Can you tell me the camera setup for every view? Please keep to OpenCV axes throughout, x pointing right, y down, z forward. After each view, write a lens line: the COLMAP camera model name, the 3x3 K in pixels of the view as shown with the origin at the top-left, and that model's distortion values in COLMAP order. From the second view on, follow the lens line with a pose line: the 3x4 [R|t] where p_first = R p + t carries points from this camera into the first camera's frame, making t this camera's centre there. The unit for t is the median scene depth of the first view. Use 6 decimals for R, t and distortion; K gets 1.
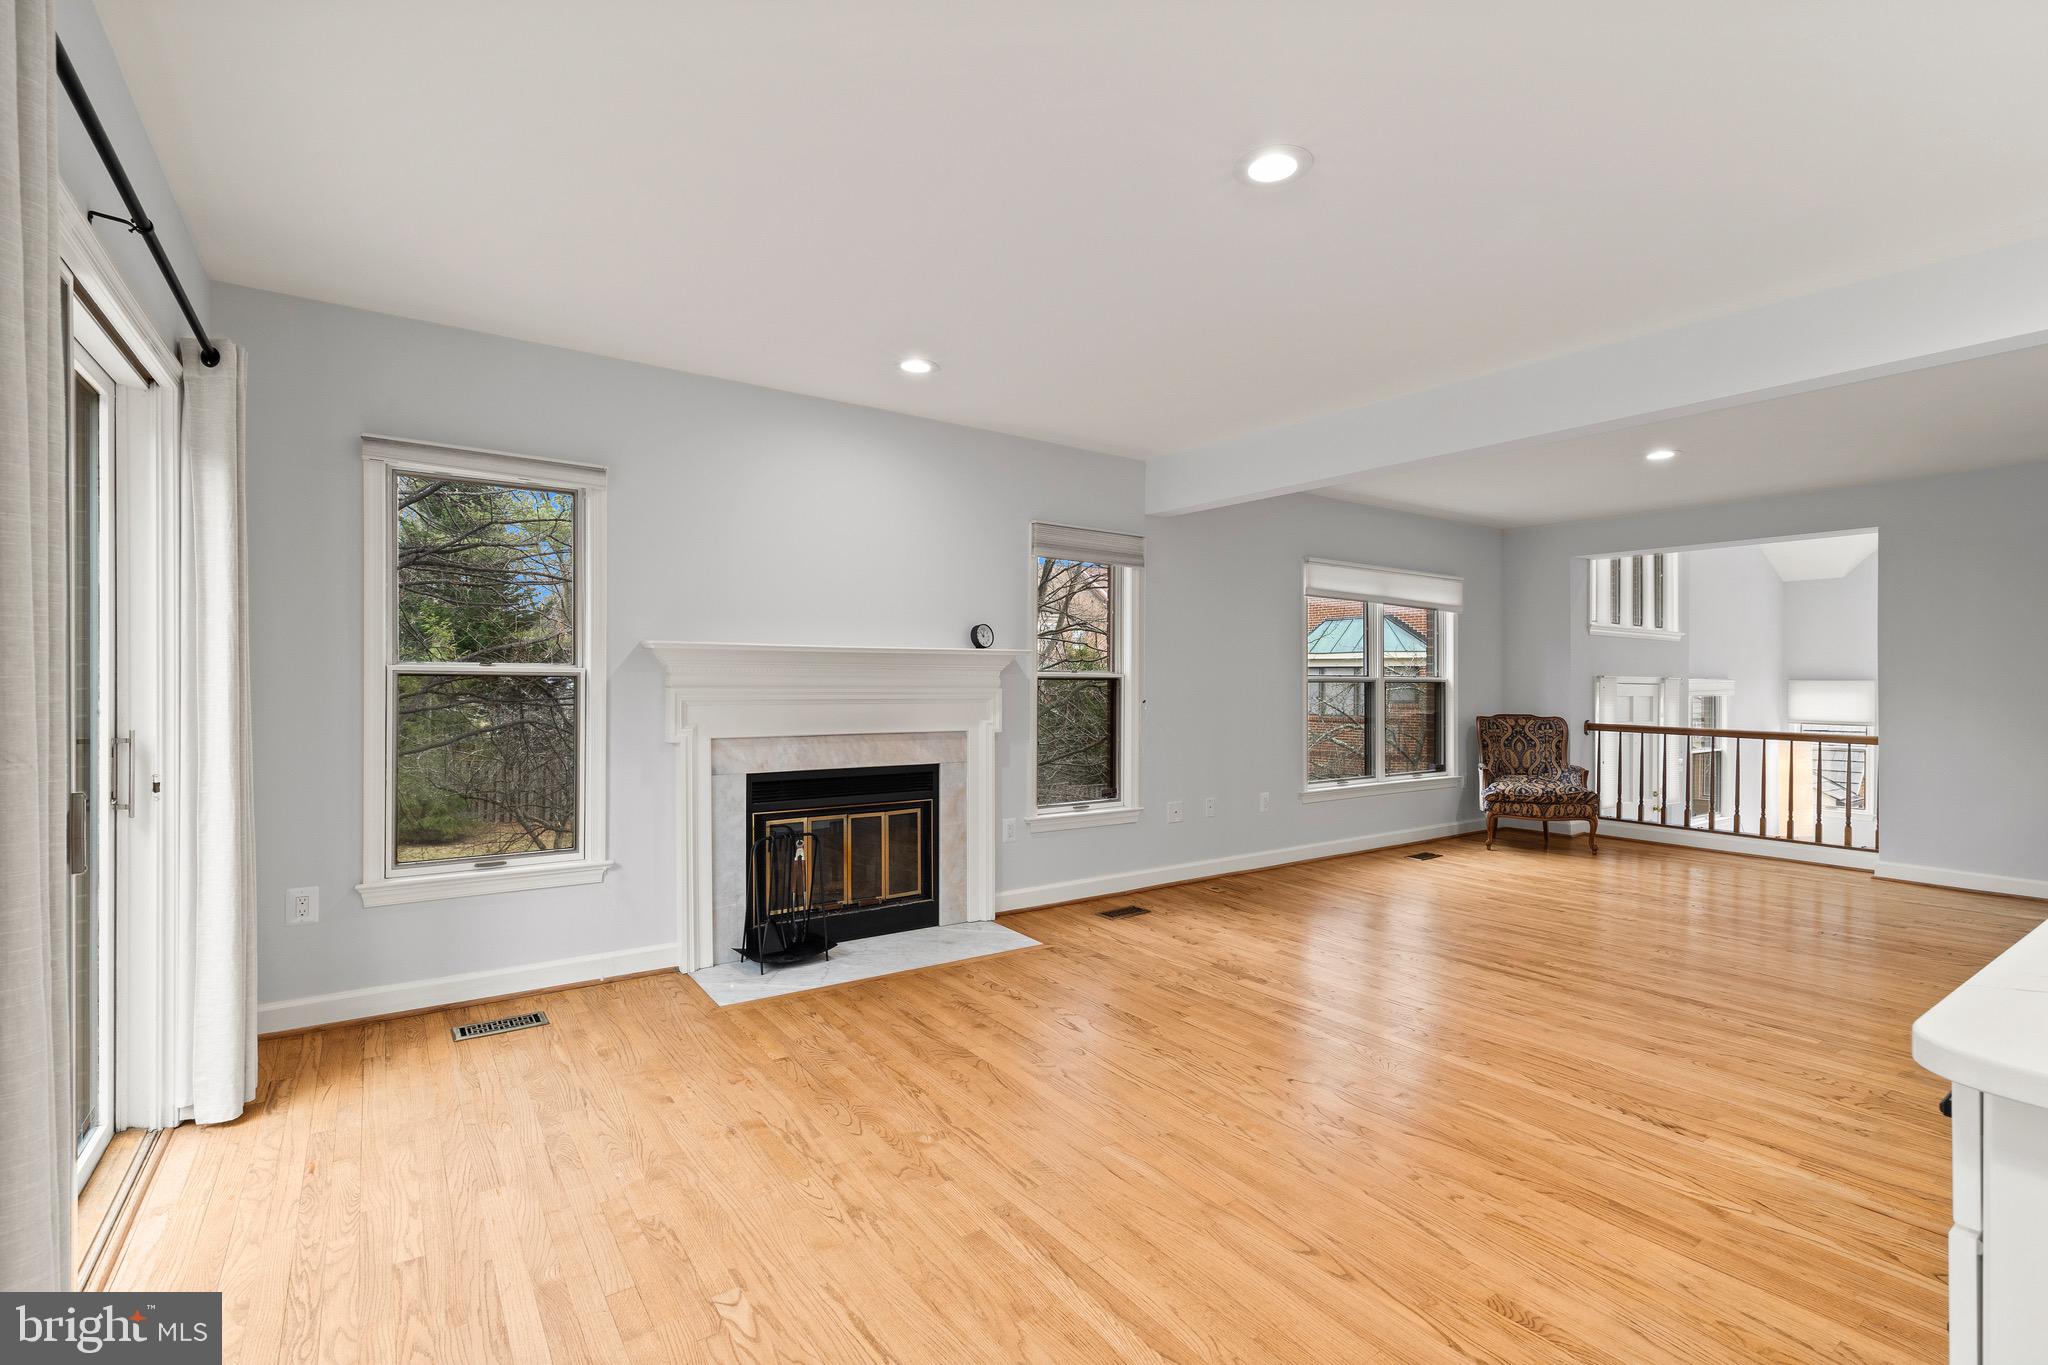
lens RADIAL K [[921.3, 0, 1005.2], [0, 921.3, 686.5], [0, 0, 1]] dist [0.004858, -0.000113]
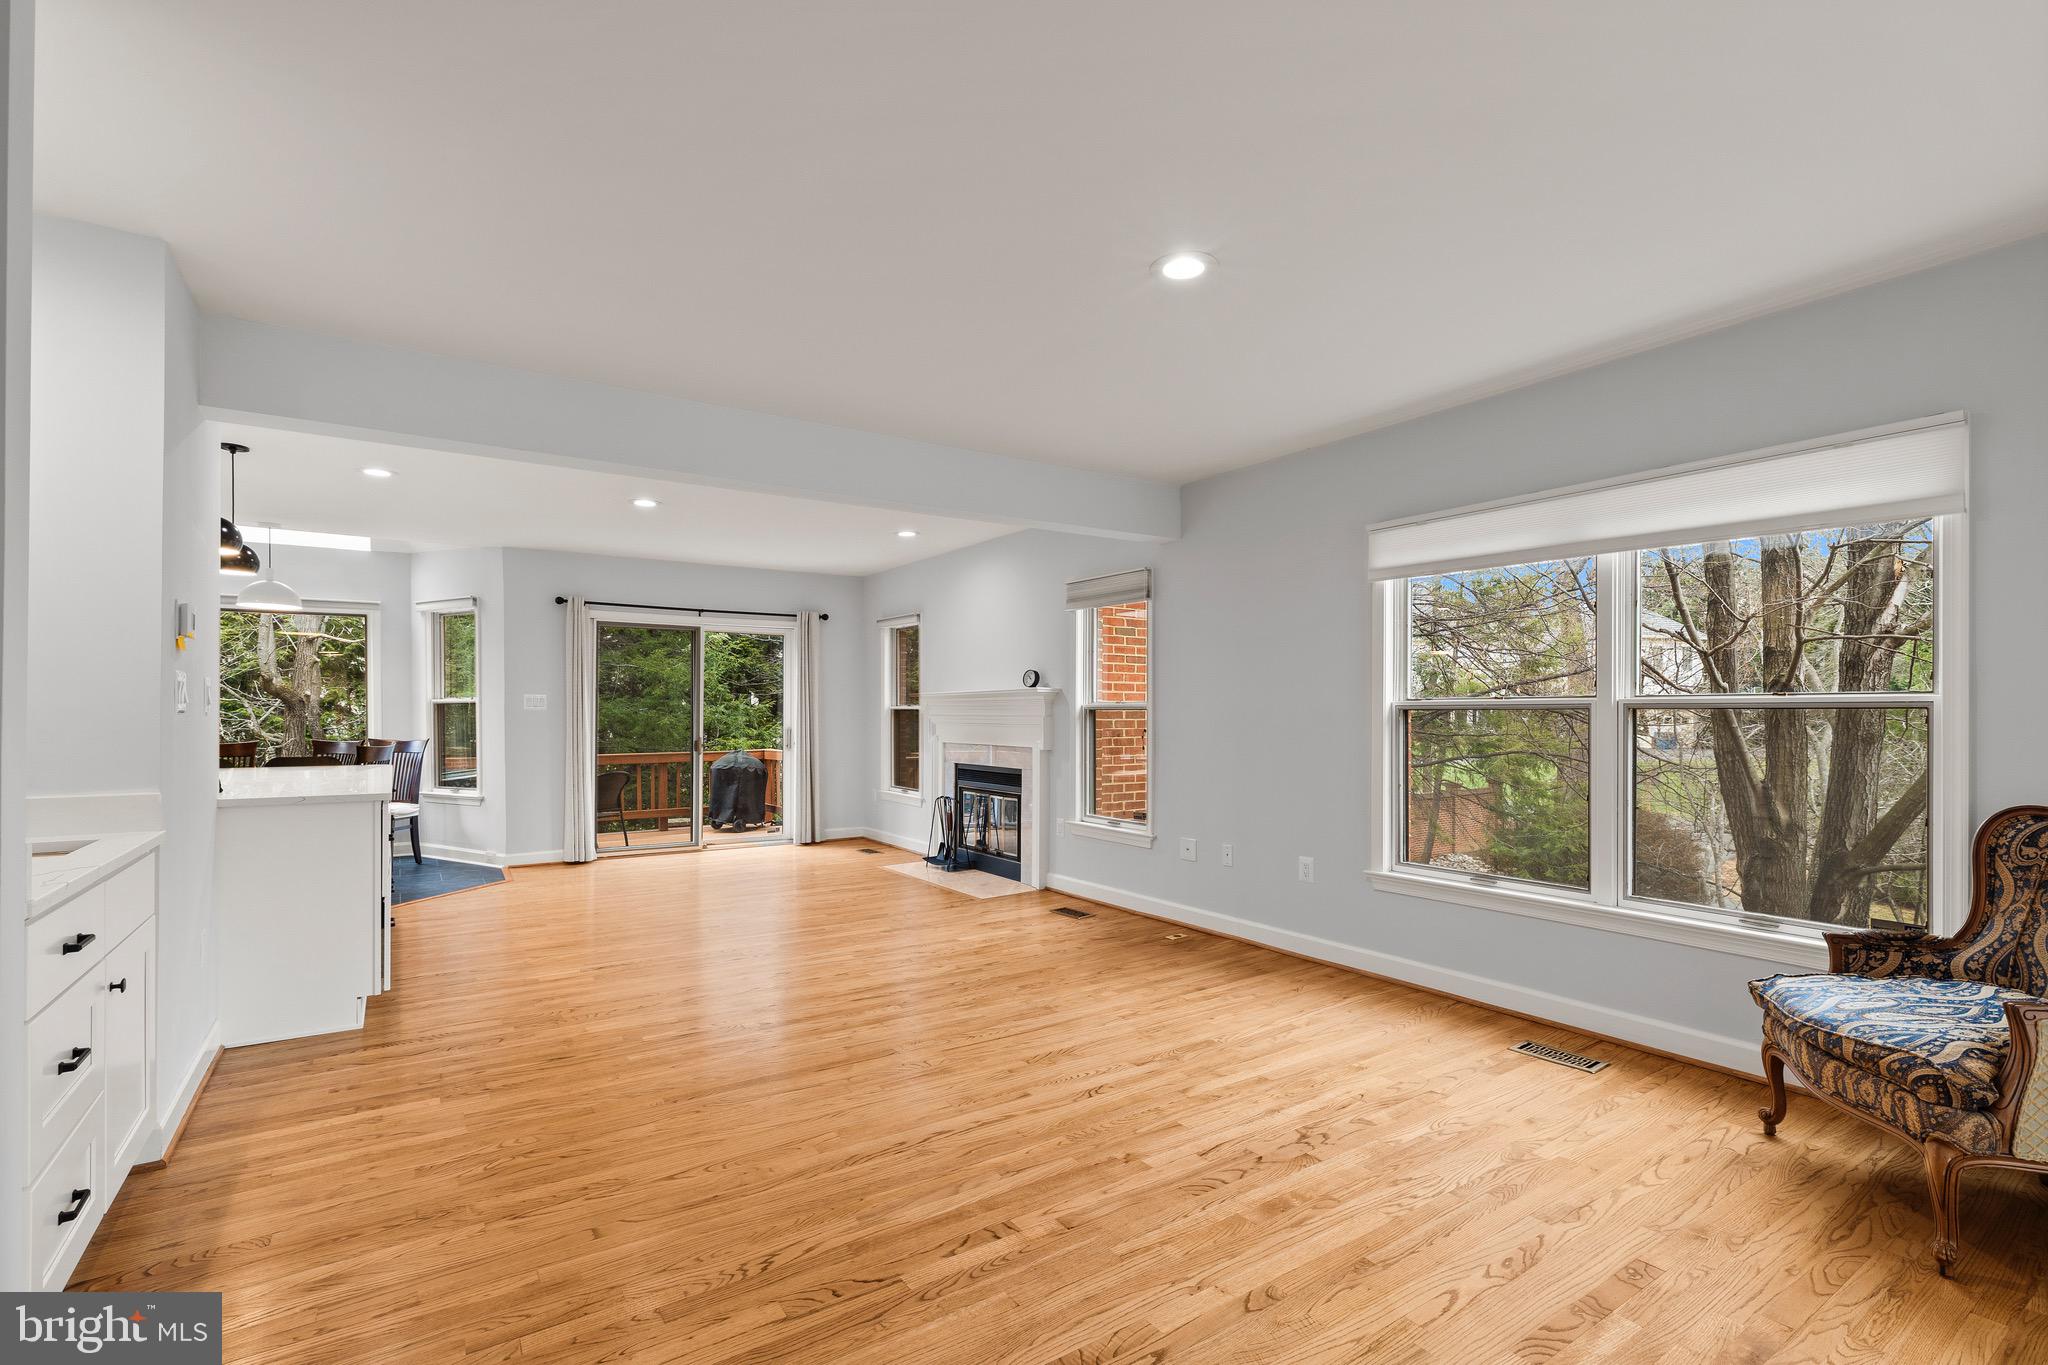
lens RADIAL K [[921.3, 0, 1008.6], [0, 921.3, 698.6], [0, 0, 1]] dist [0.004858, -0.000113]
pose [[-0.020509, -0.019121, -0.999607, 1.419723], [-0.004865, 0.999807, -0.019025, 0.002106], [0.999778, 0.004472, -0.020598, 1.048474]]
